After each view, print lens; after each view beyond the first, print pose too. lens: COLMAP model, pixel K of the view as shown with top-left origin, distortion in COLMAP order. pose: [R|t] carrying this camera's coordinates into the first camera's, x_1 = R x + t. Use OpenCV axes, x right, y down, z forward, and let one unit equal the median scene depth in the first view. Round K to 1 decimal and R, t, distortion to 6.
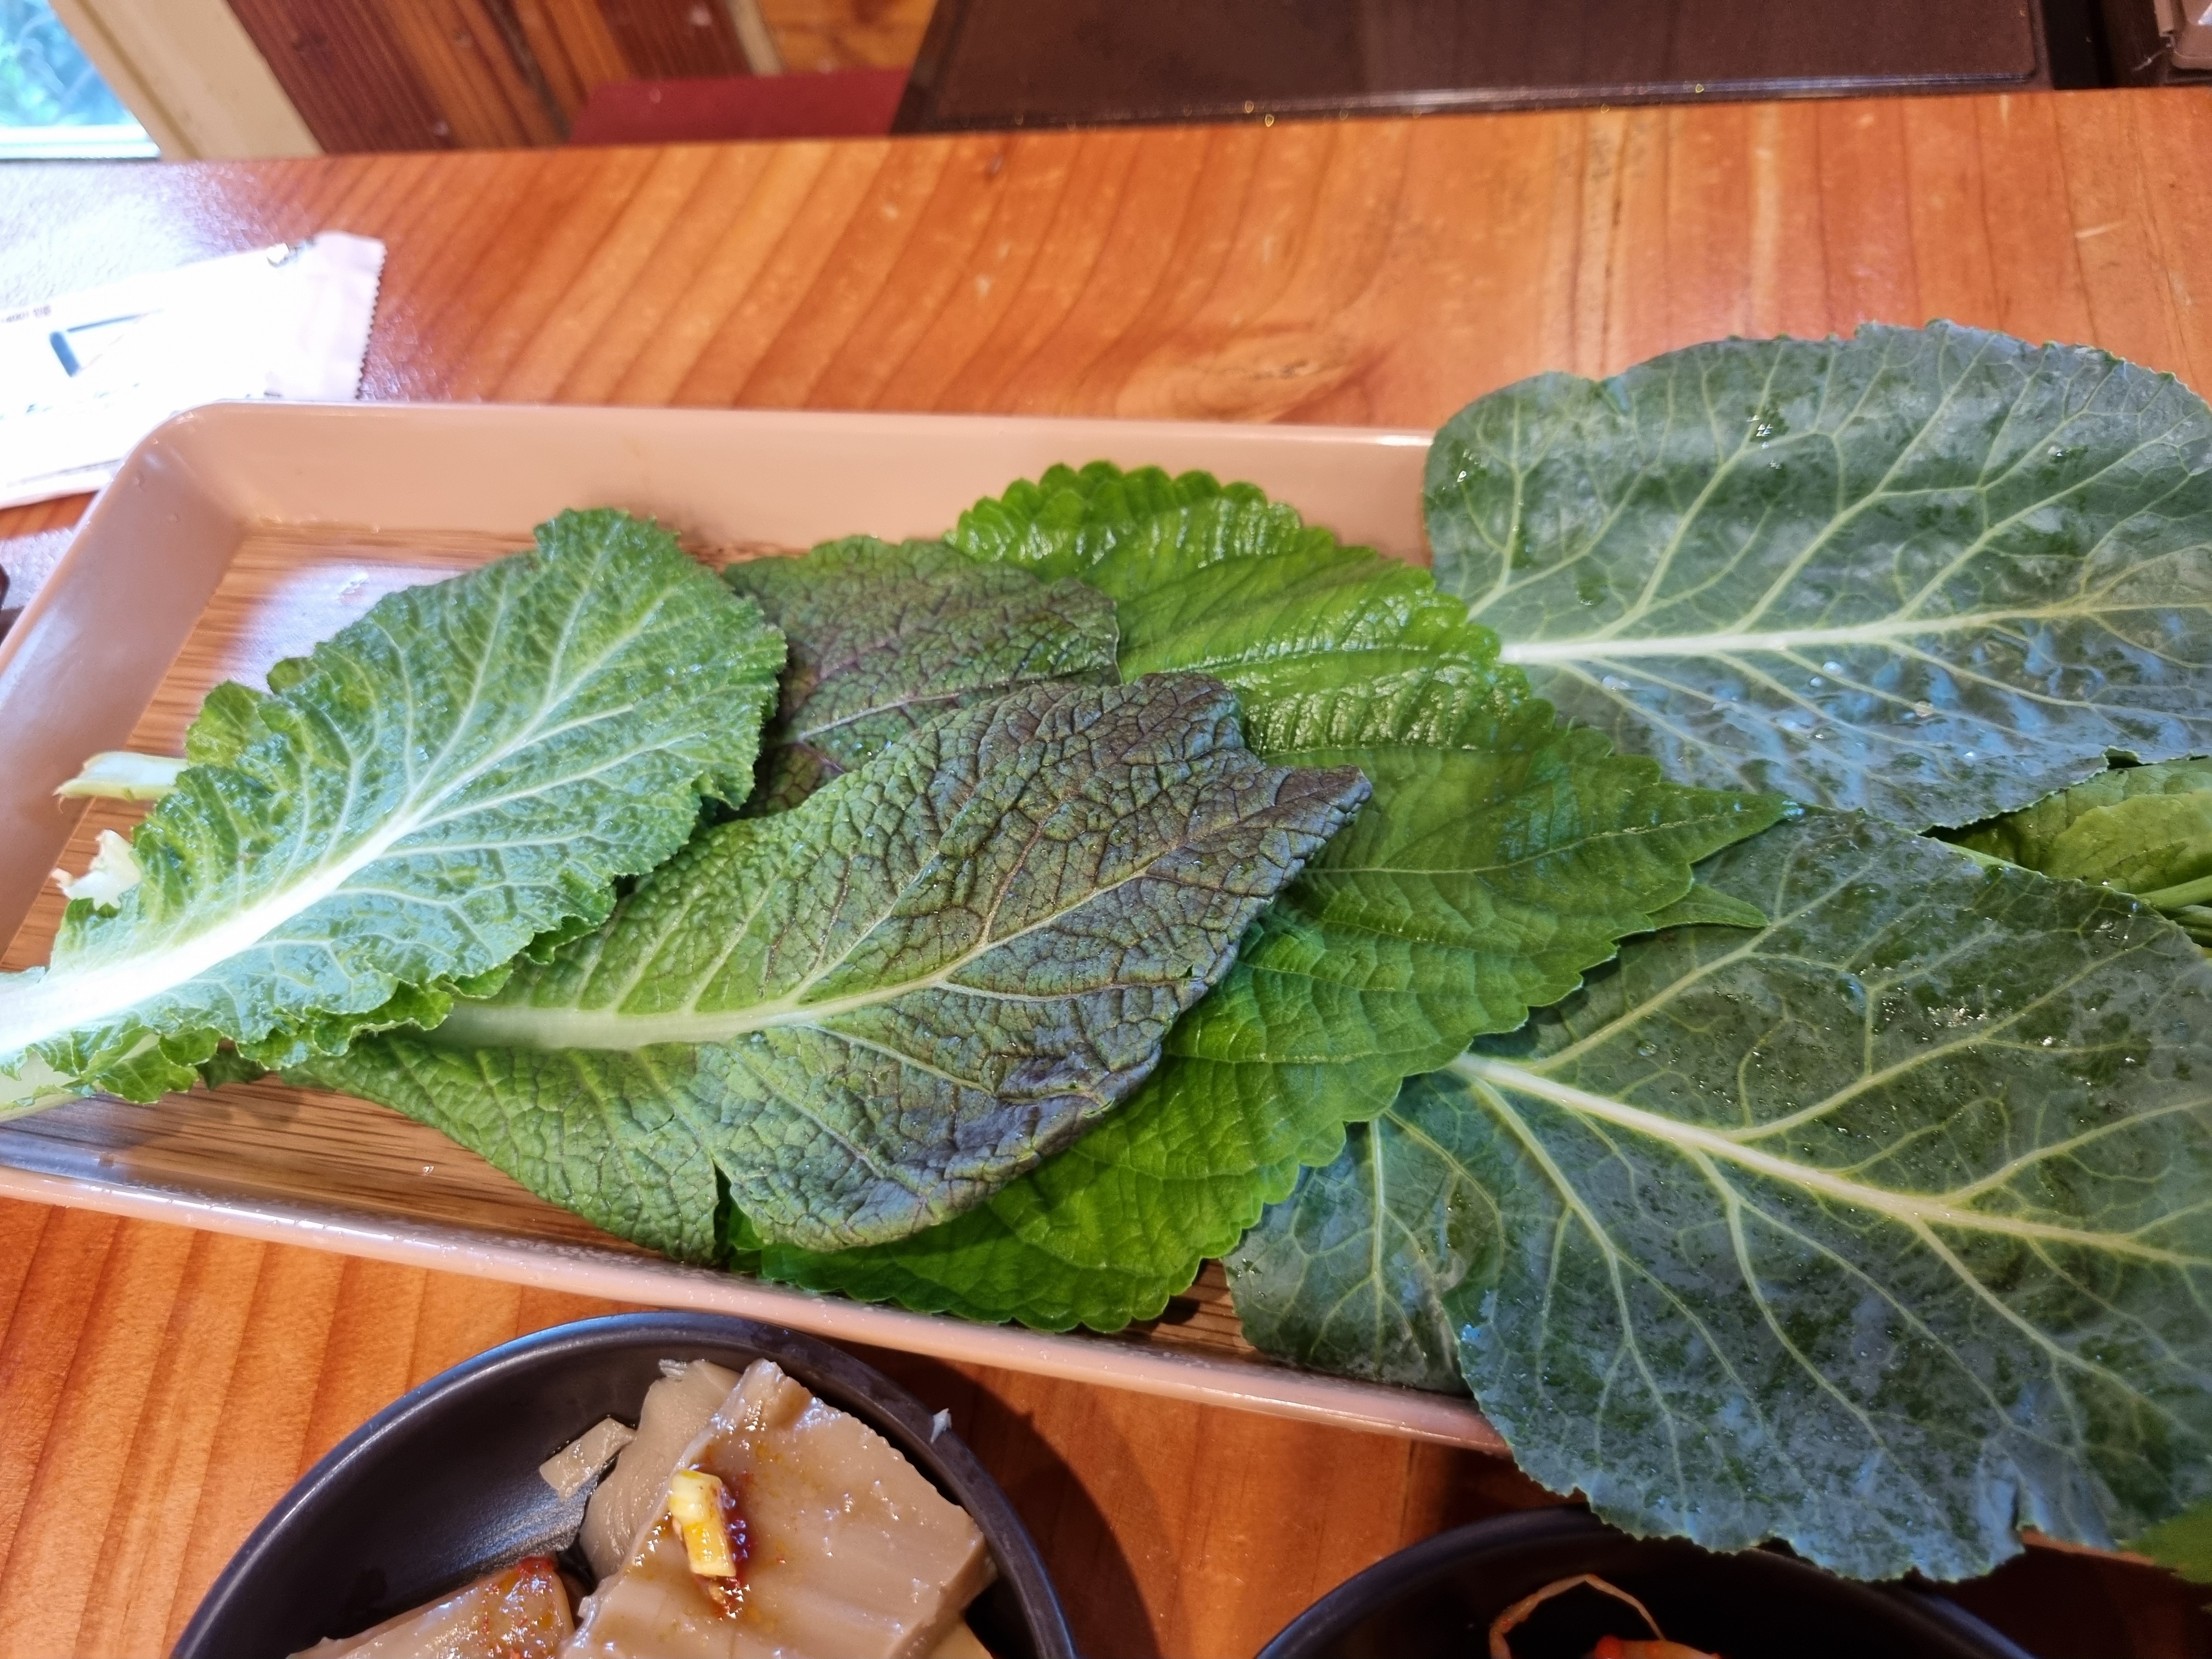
lens RADIAL K [[1630.3, 0, 1106.0], [0, 1630.3, 829.5], [0, 0, 1]] dist [-0.000183, -0.004907]
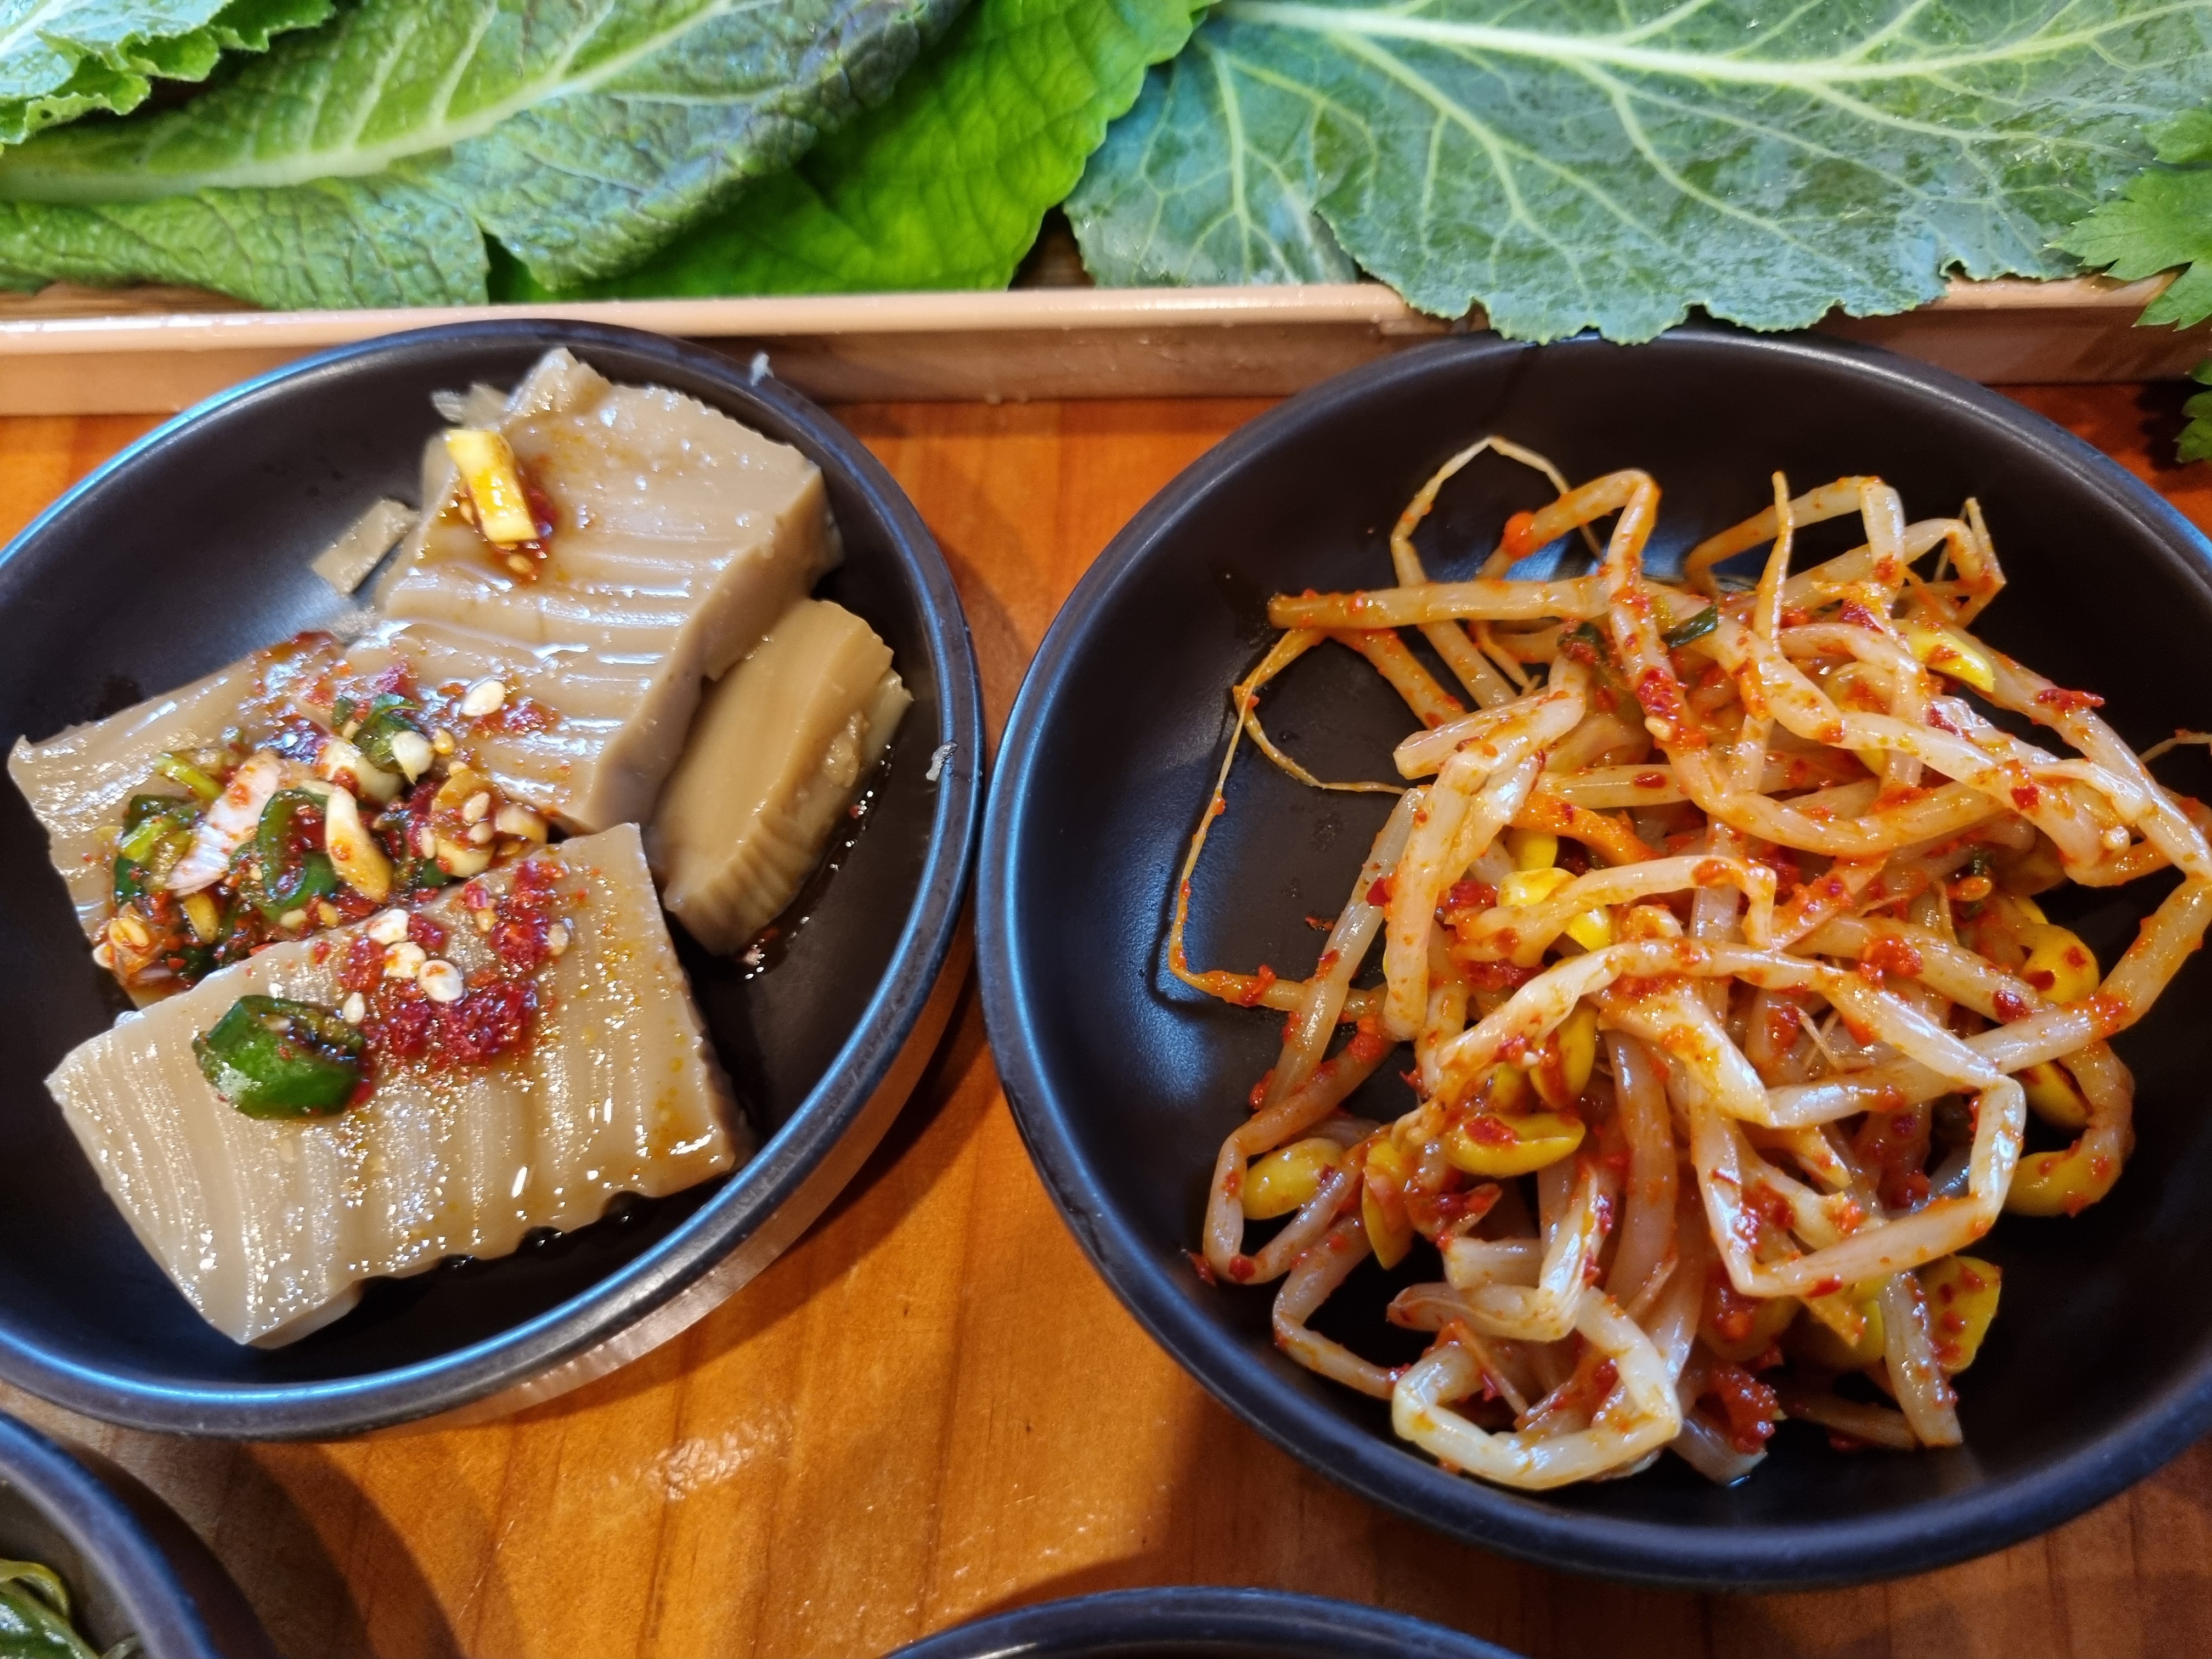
lens RADIAL K [[1684.1, 0, 1106.0], [0, 1684.1, 829.5], [0, 0, 1]] dist [-0.025745, 0.011700]
pose [[0.992226, -0.090162, 0.085776, -0.016483], [0.083335, 0.993298, 0.080095, 0.531366], [-0.092422, -0.072324, 0.993090, 0.067575]]
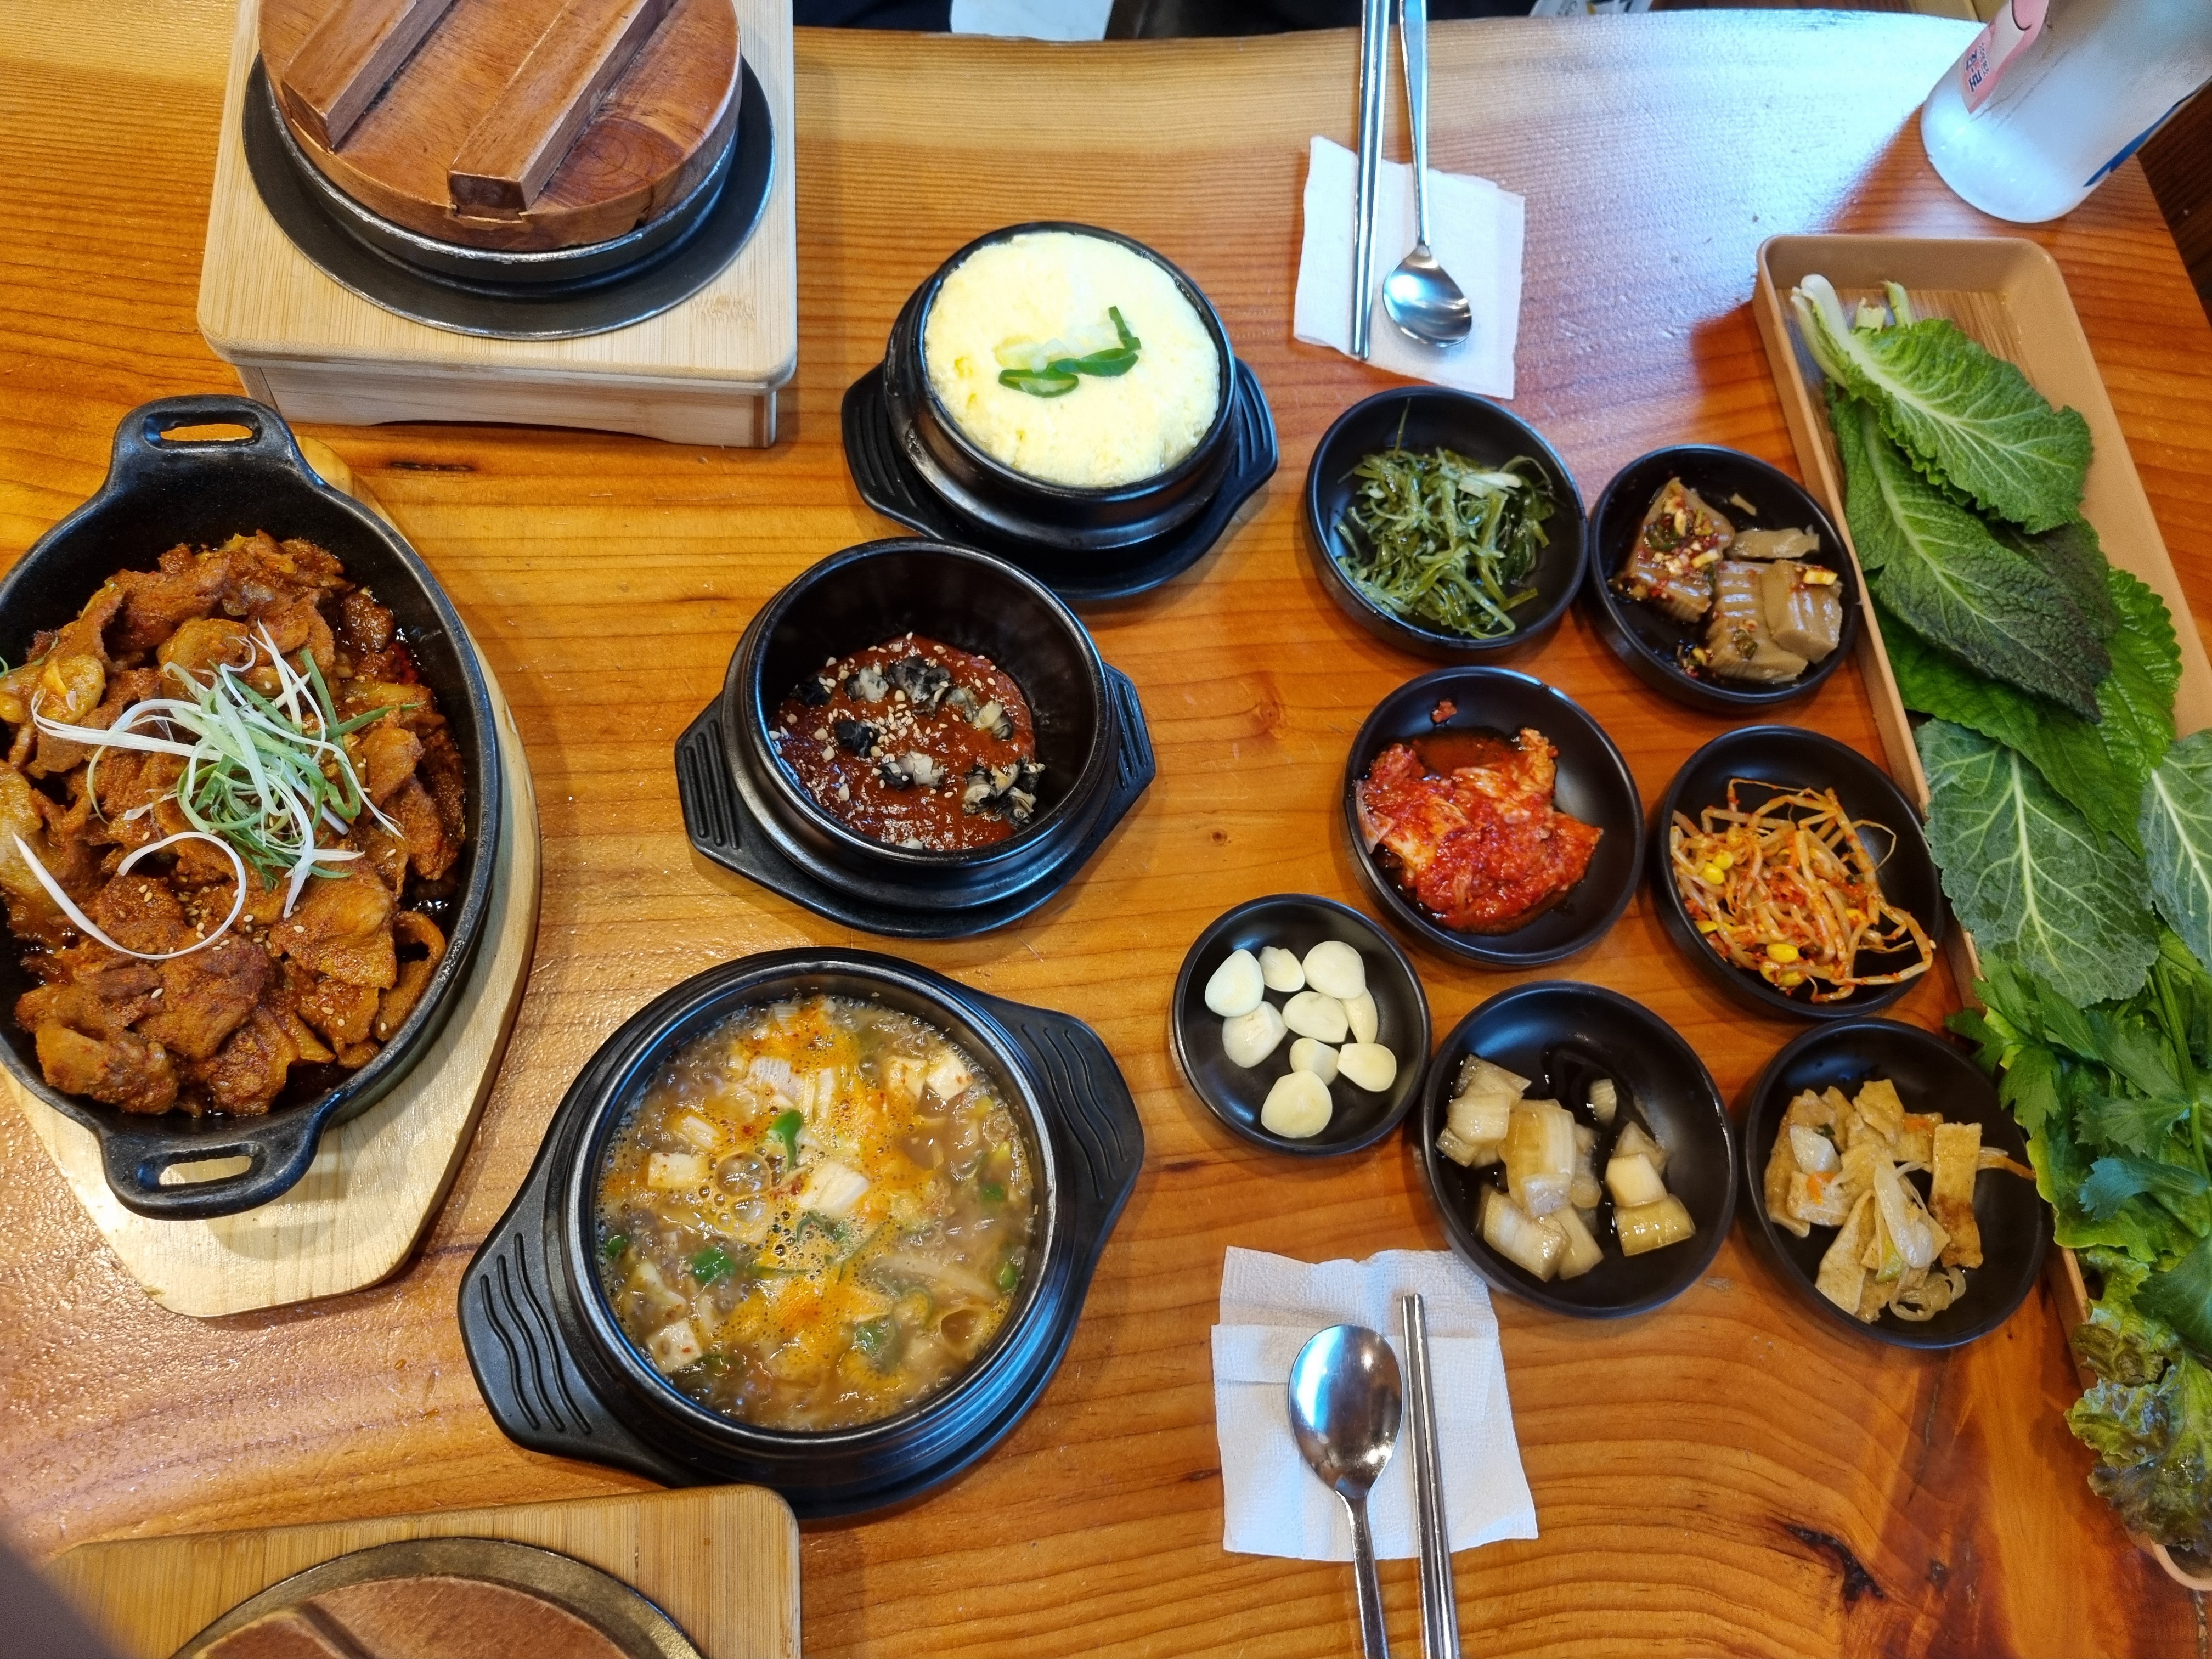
lens RADIAL K [[1630.3, 0, 1106.0], [0, 1630.3, 829.5], [0, 0, 1]] dist [-0.000183, -0.004907]
pose [[0.289133, 0.949841, -0.119185, 0.190249], [-0.916039, 0.310675, 0.253680, 1.018512], [0.277983, 0.035831, 0.959917, -2.549917]]
